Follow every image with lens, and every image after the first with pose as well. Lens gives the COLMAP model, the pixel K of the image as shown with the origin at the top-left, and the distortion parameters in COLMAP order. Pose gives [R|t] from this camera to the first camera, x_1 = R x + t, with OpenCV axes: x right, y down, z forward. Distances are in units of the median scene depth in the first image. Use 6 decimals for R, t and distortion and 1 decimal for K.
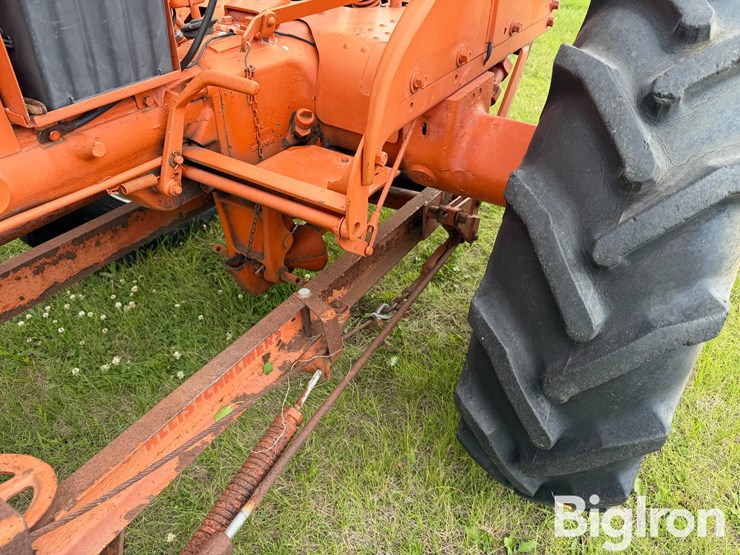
lens RADIAL K [[520.3, 0, 370.0], [0, 520.3, 277.5], [0, 0, 1]] dist [0.000162, -0.000507]
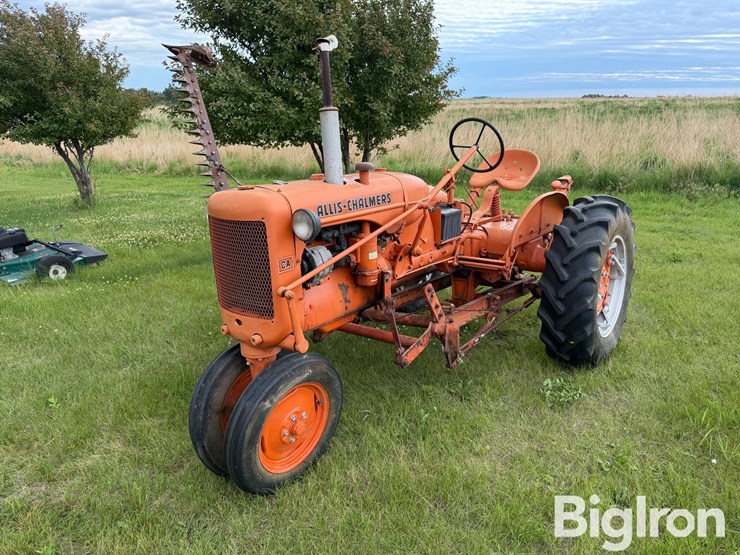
lens RADIAL K [[563.6, 0, 373.1], [0, 563.6, 294.3], [0, 0, 1]] dist [-0.004228, -0.001997]
pose [[0.992490, -0.028804, -0.118889, -0.509869], [-0.017385, 0.928806, -0.370158, 1.594090], [0.121087, 0.369445, 0.921330, -2.834481]]
